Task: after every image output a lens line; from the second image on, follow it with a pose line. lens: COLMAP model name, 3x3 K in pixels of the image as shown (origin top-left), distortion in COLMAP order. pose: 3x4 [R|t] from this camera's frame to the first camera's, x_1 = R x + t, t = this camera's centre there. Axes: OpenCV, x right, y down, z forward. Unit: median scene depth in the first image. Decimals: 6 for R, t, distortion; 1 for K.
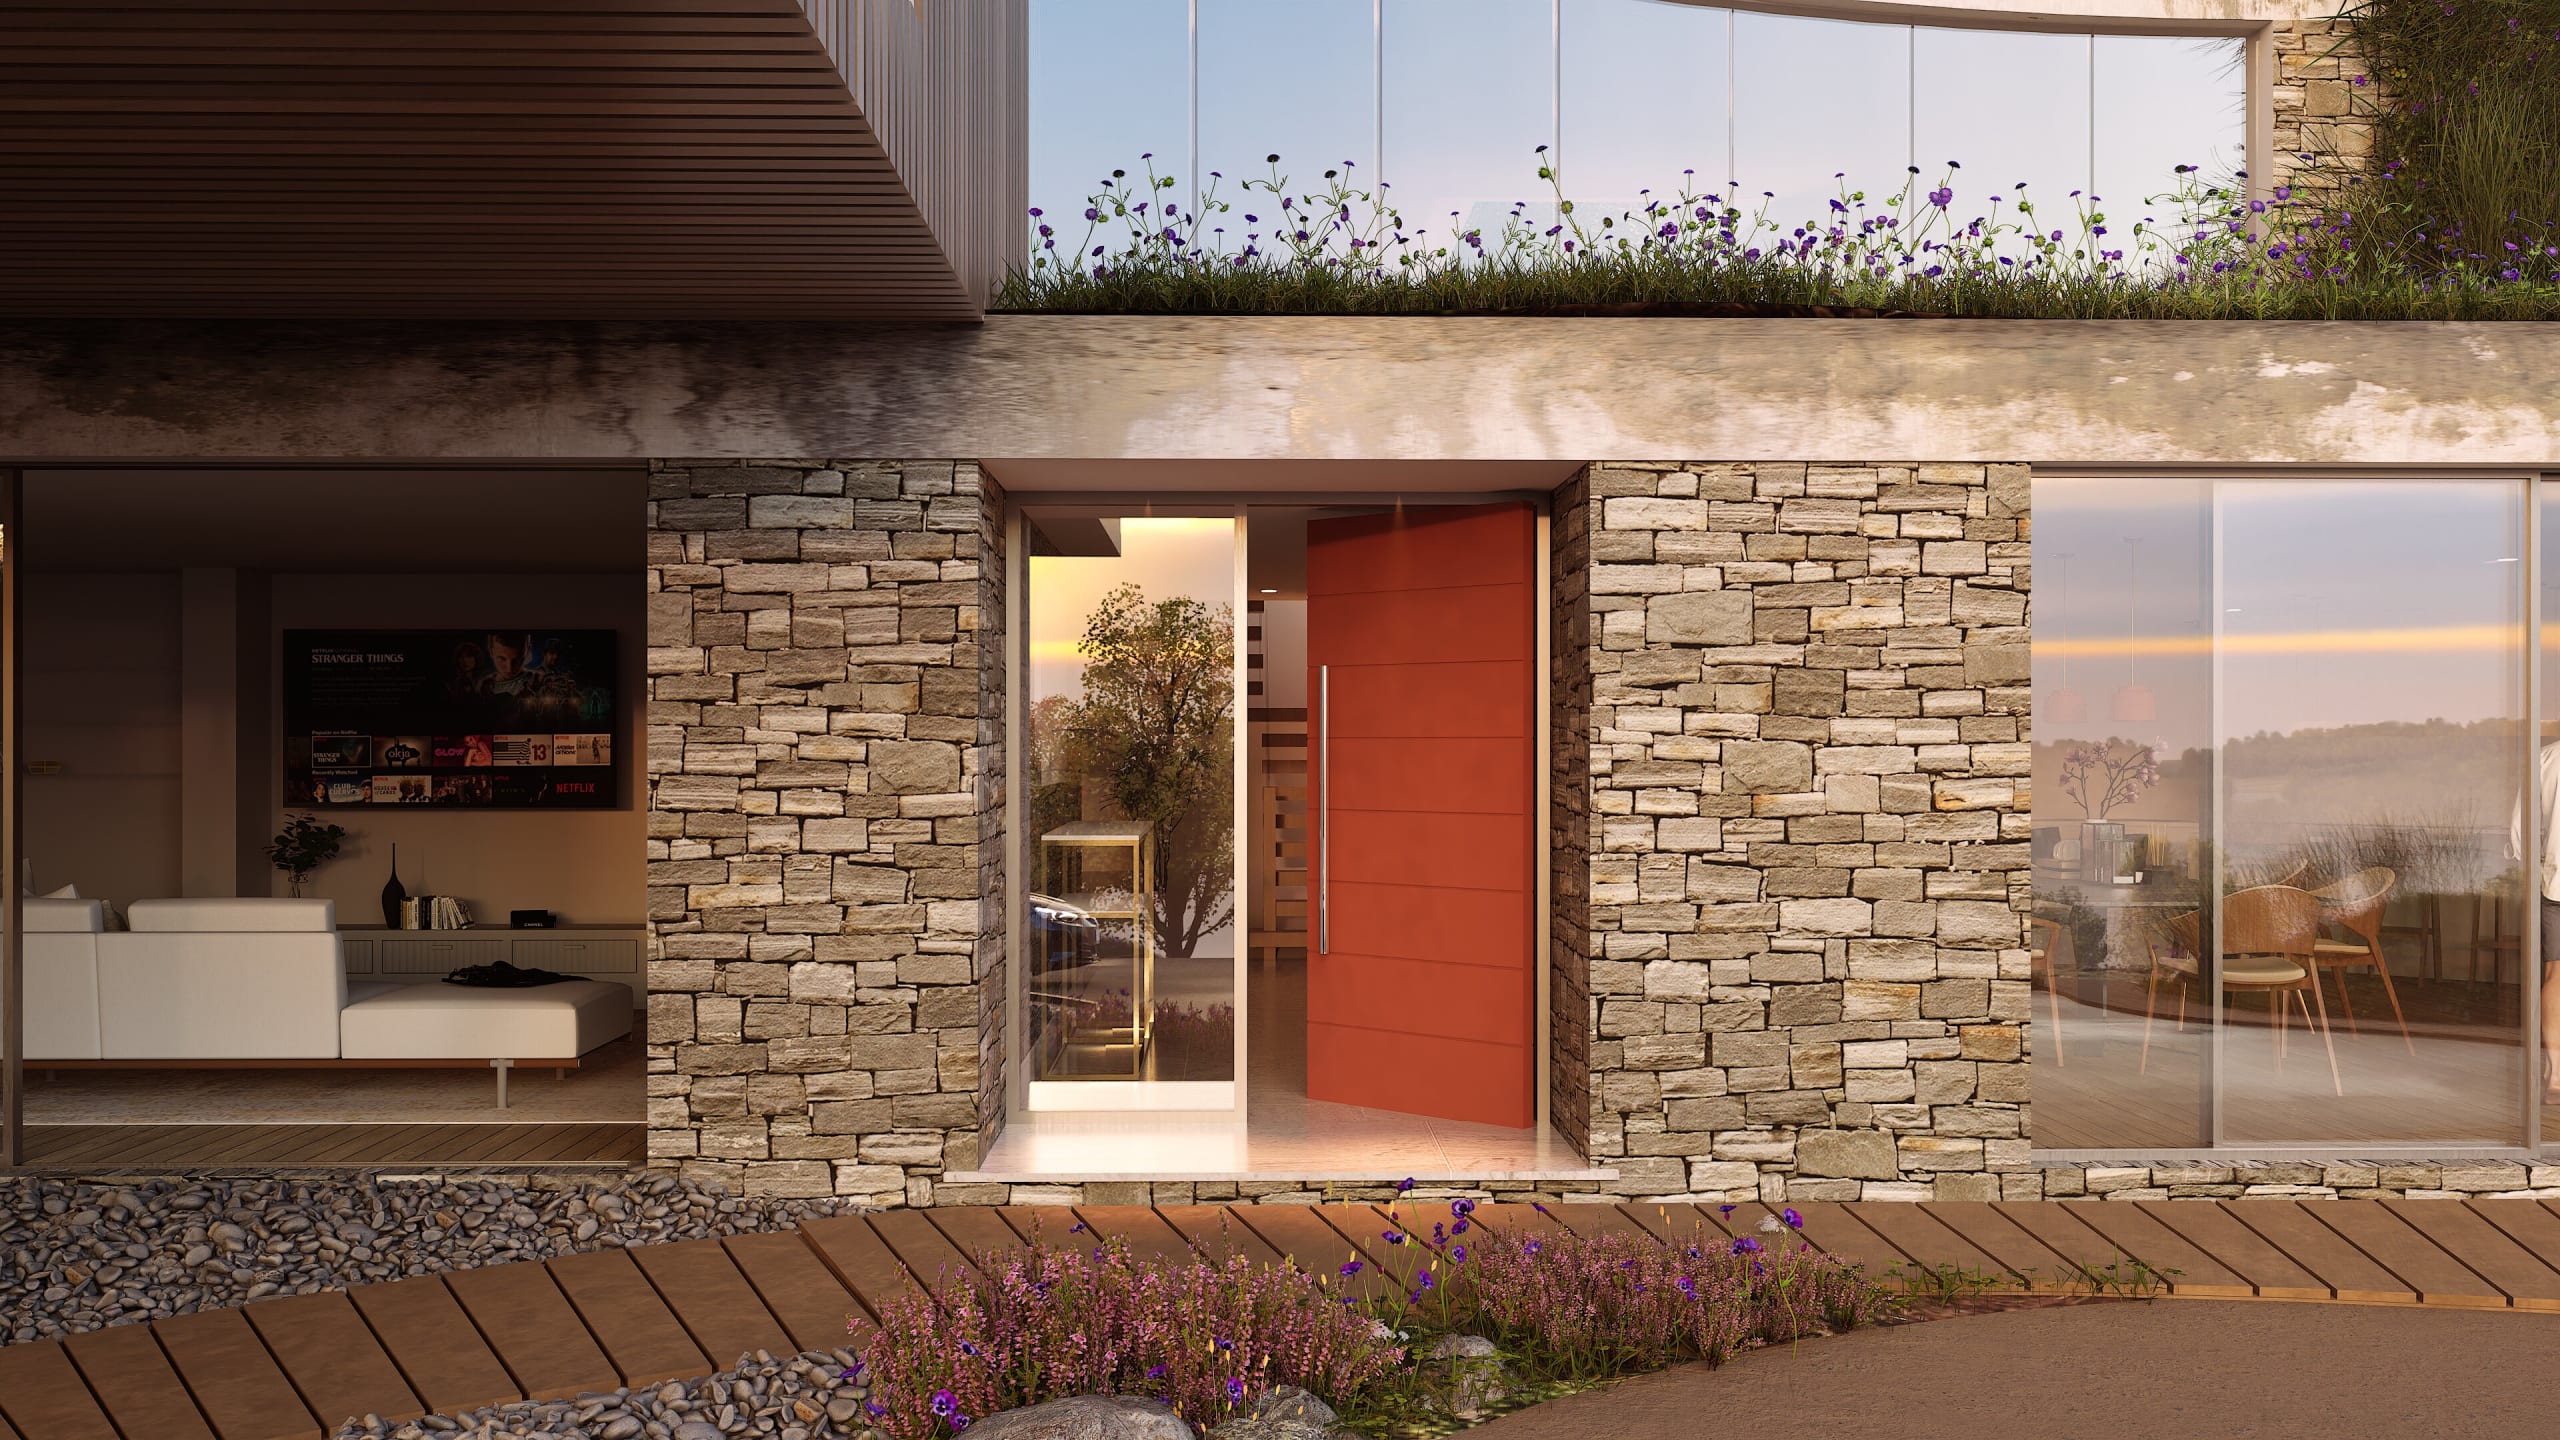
lens RADIAL K [[2218.6, 0, 1280.0], [0, 2218.6, 720.0], [0, 0, 1]] dist [0.001139, -0.003861]
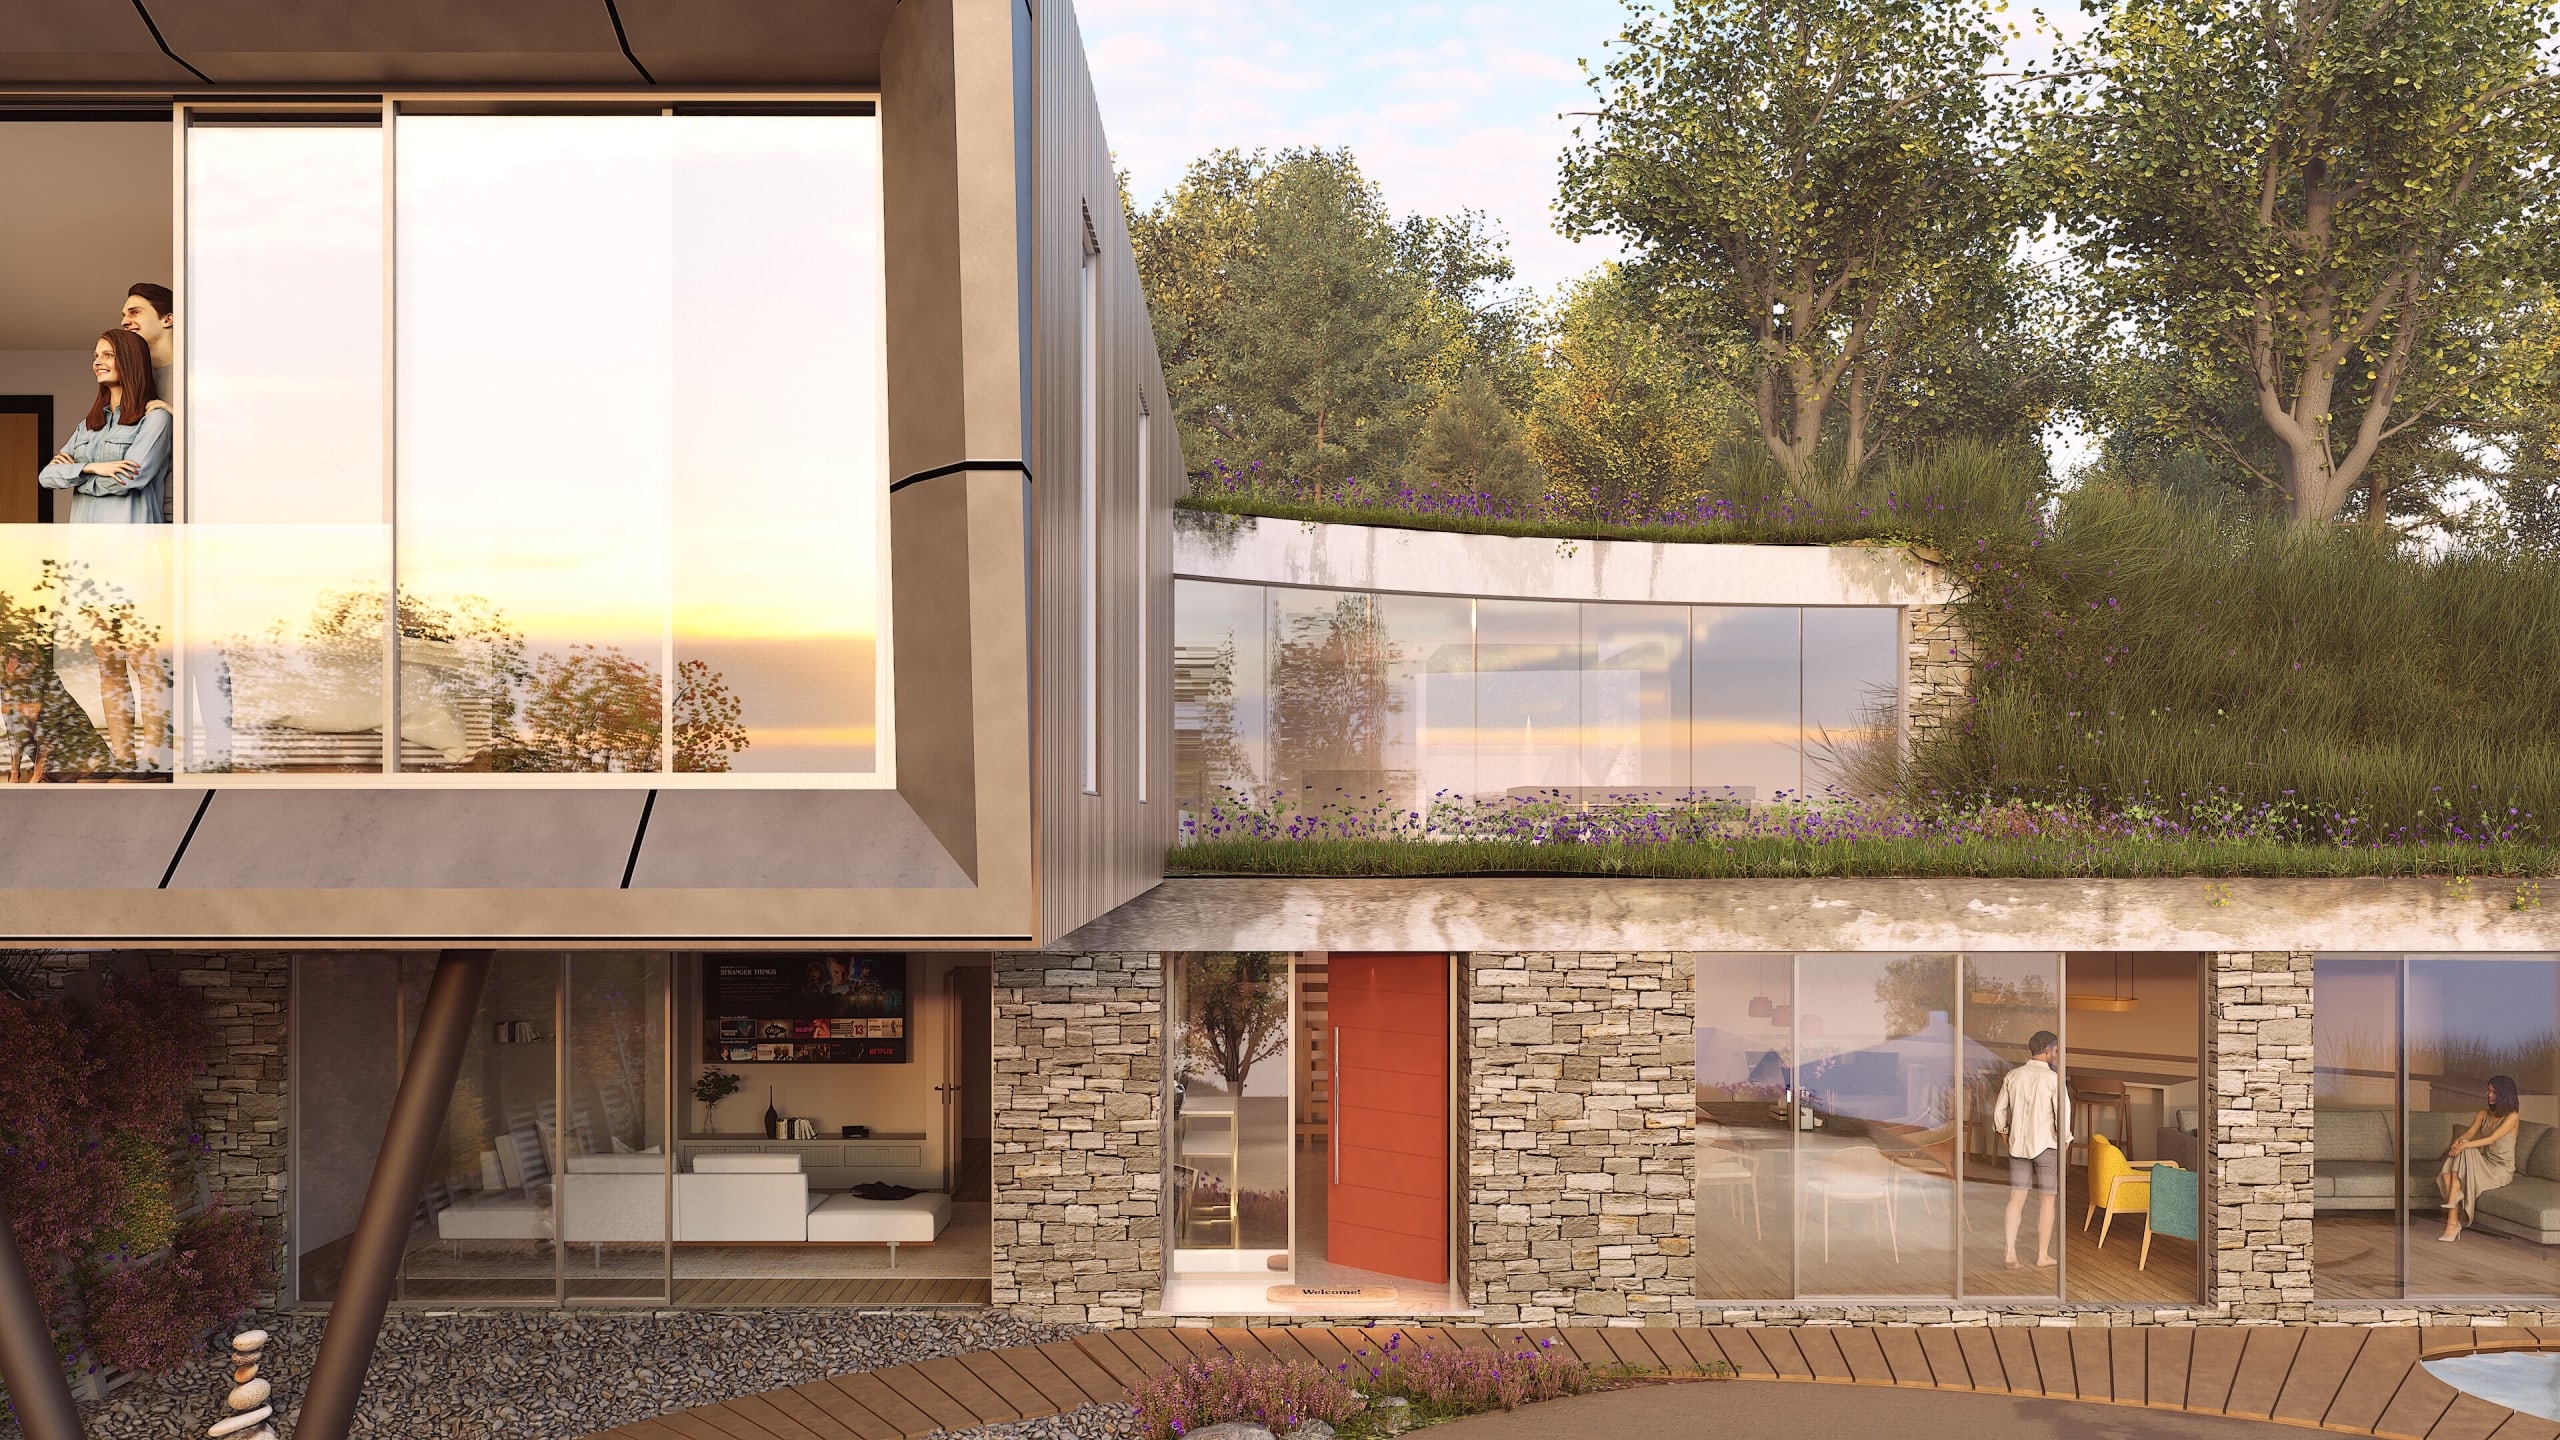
lens RADIAL K [[2077.4, 0, 1281.8], [0, 2077.4, 801.6], [0, 0, 1]] dist [-0.000166, -0.000810]
pose [[0.999841, -0.000218, -0.017837, 0.006027], [0.000218, 1.000000, 0.000017, -0.249426], [0.017837, -0.000021, 0.999841, -0.847230]]
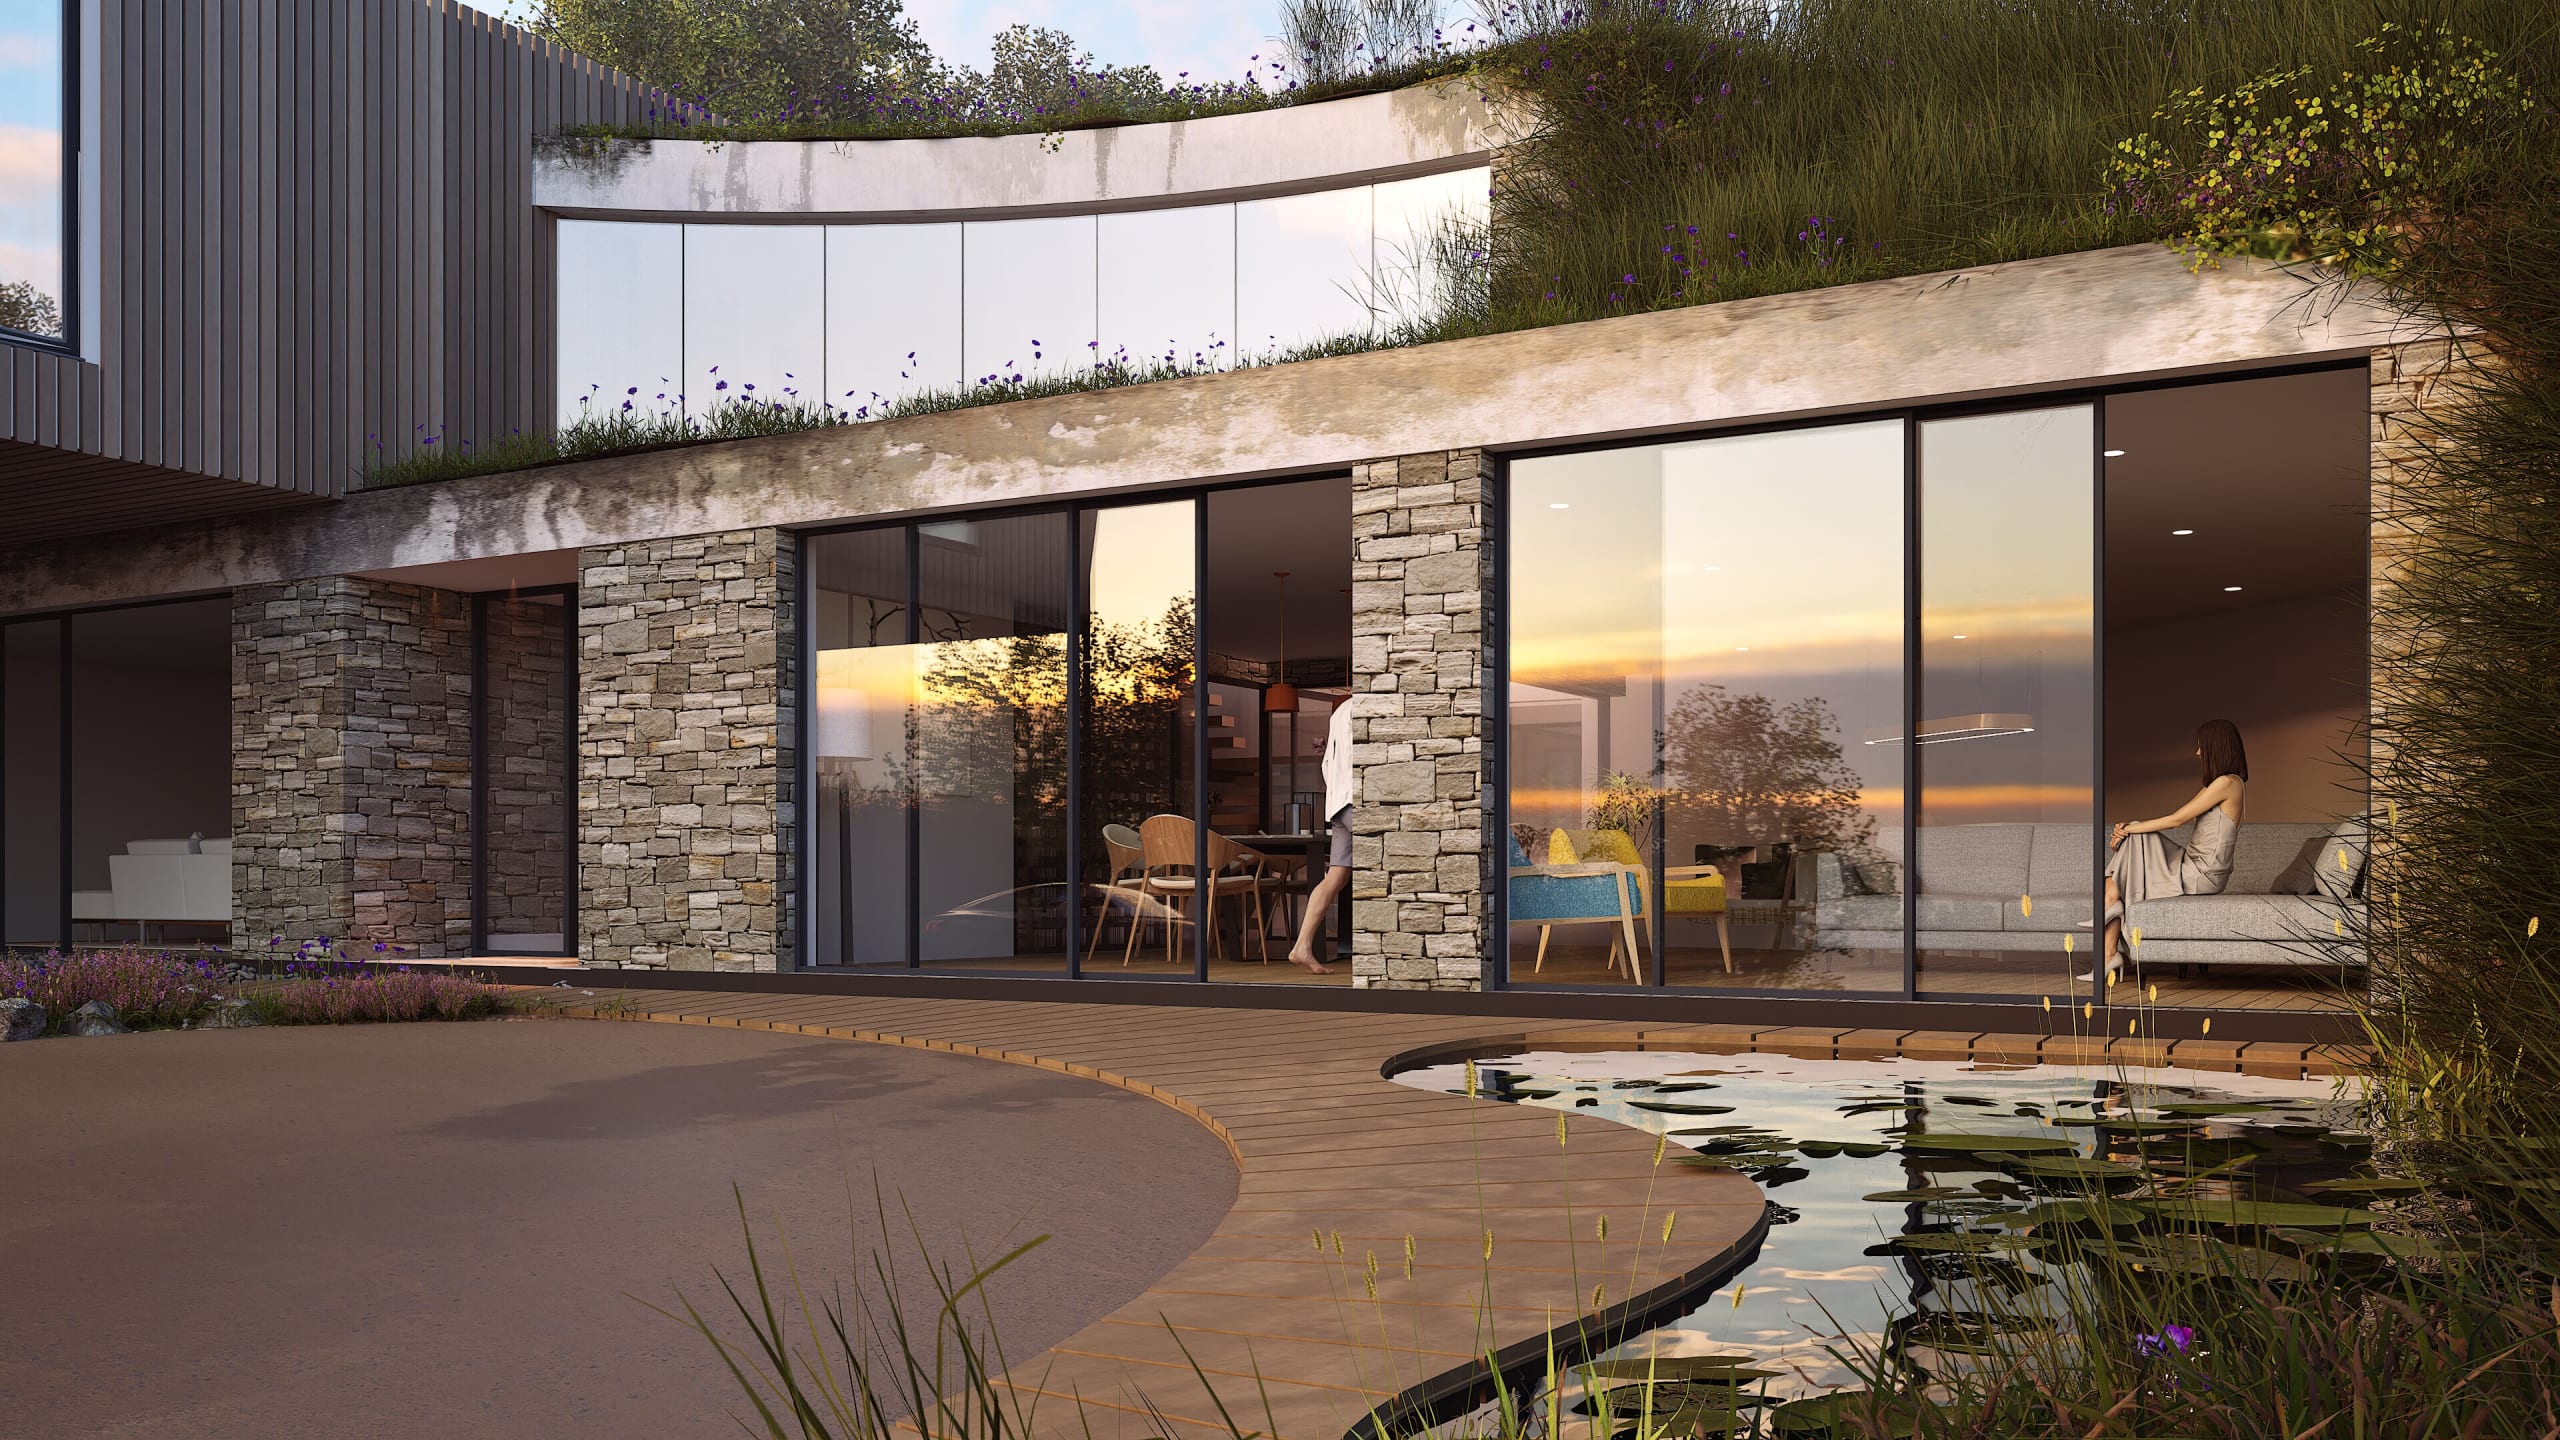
lens RADIAL K [[2144.8, 0, 1280.4], [0, 2144.8, 876.2], [0, 0, 1]] dist [-0.000139, -0.005002]
pose [[0.857054, -0.002930, -0.515217, 1.437067], [0.002724, 0.999996, -0.001155, 0.136393], [0.515219, -0.000414, 0.857059, -0.123535]]
